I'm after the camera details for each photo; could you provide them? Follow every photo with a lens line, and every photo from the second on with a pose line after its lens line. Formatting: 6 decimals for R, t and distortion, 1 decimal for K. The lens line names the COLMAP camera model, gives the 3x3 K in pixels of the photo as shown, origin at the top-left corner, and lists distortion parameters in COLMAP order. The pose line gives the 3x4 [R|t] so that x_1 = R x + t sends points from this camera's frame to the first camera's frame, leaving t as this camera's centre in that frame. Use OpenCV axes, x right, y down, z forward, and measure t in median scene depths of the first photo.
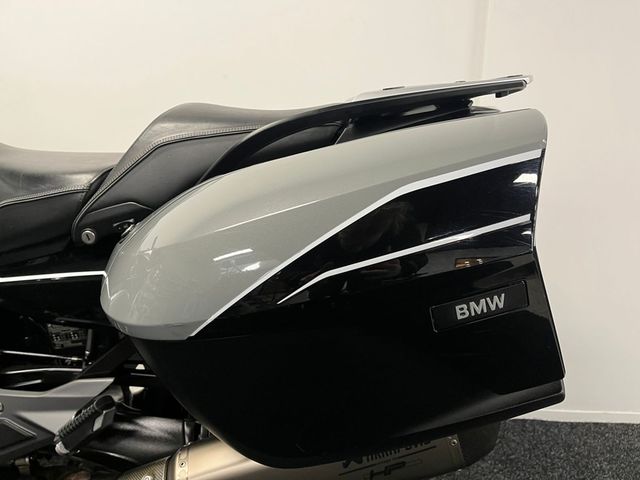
lens RADIAL K [[484.8, 0, 330.4], [0, 484.8, 243.0], [0, 0, 1]] dist [0.056011, -0.063115]
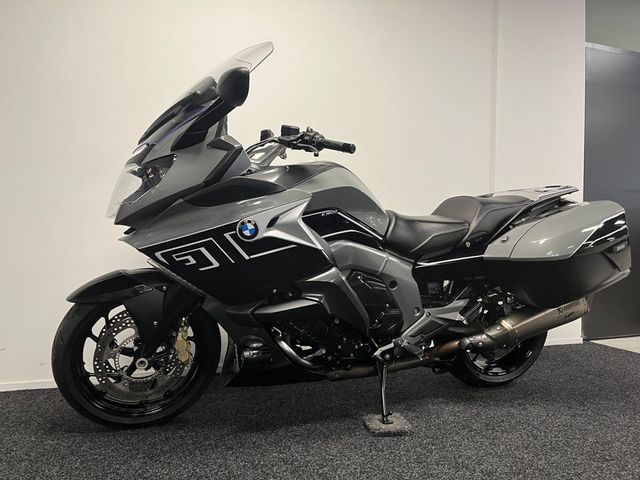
lens RADIAL K [[484.8, 0, 314.7], [0, 484.8, 237.9], [0, 0, 1]] dist [0.056011, -0.063115]
pose [[0.946407, -0.034189, 0.321163, -2.223112], [0.078140, 0.989078, -0.124975, 0.230647], [-0.313383, 0.143373, 0.938741, -1.365521]]
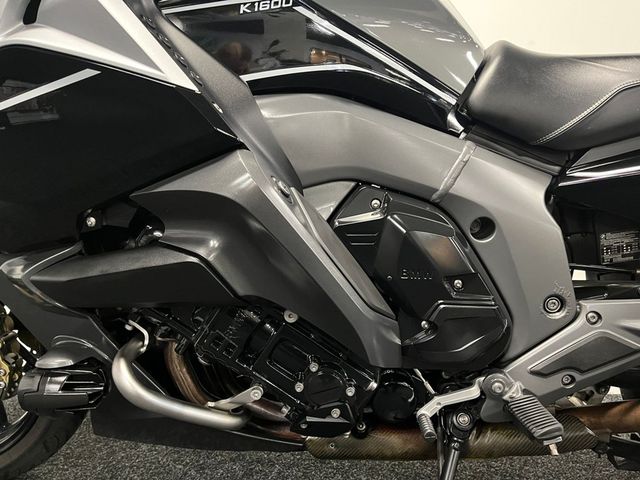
lens RADIAL K [[484.8, 0, 322.8], [0, 484.8, 242.5], [0, 0, 1]] dist [0.056011, -0.063115]
pose [[0.999121, -0.020847, -0.036375, -1.240729], [0.017298, 0.995300, -0.095280, 0.300287], [0.038191, 0.094567, 0.994786, 0.083388]]
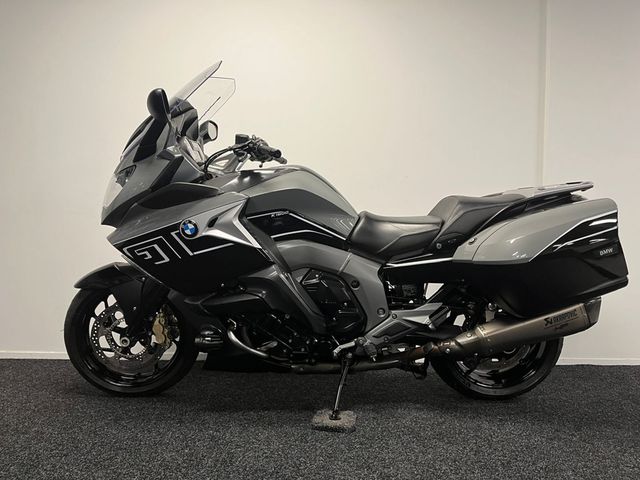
lens RADIAL K [[484.8, 0, 316.9], [0, 484.8, 236.3], [0, 0, 1]] dist [0.056011, -0.063115]
pose [[0.999627, -0.024024, 0.013022, -1.199958], [0.025683, 0.988741, -0.147419, 0.313254], [-0.009334, 0.147698, 0.988988, -1.668024]]
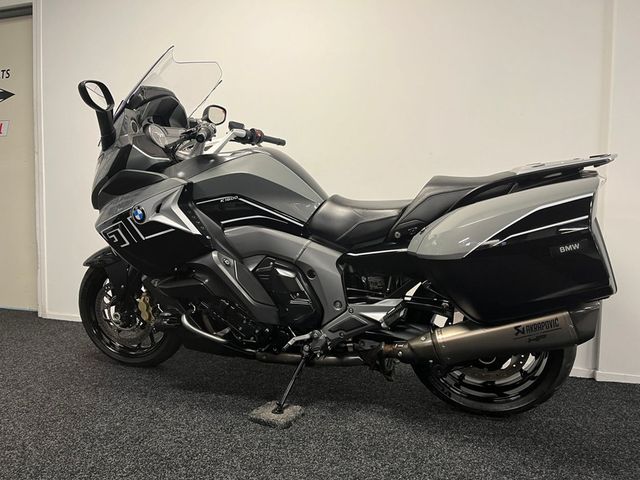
lens RADIAL K [[484.8, 0, 317.8], [0, 484.8, 239.8], [0, 0, 1]] dist [0.056011, -0.063115]
pose [[0.948538, -0.001946, -0.316657, -0.113874], [-0.029124, 0.995207, -0.093357, 0.241991], [0.315321, 0.097775, 0.943935, -1.345733]]
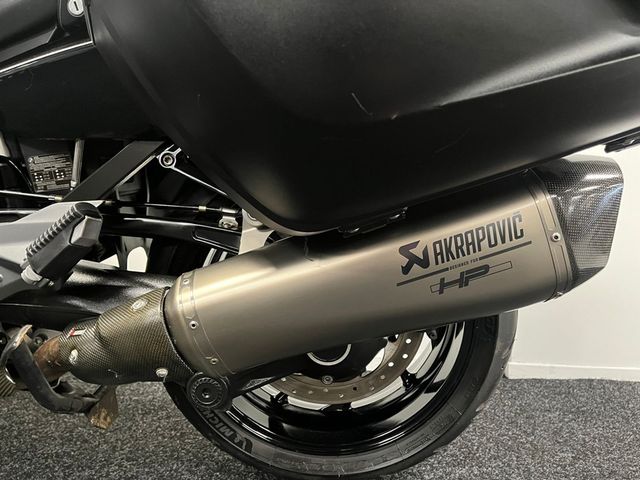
lens RADIAL K [[484.8, 0, 332.7], [0, 484.8, 238.3], [0, 0, 1]] dist [0.056011, -0.063115]
pose [[0.999615, -0.007116, -0.026836, -0.055680], [0.004128, 0.993945, -0.109804, 0.455013], [0.027455, 0.109651, 0.993591, 0.250334]]
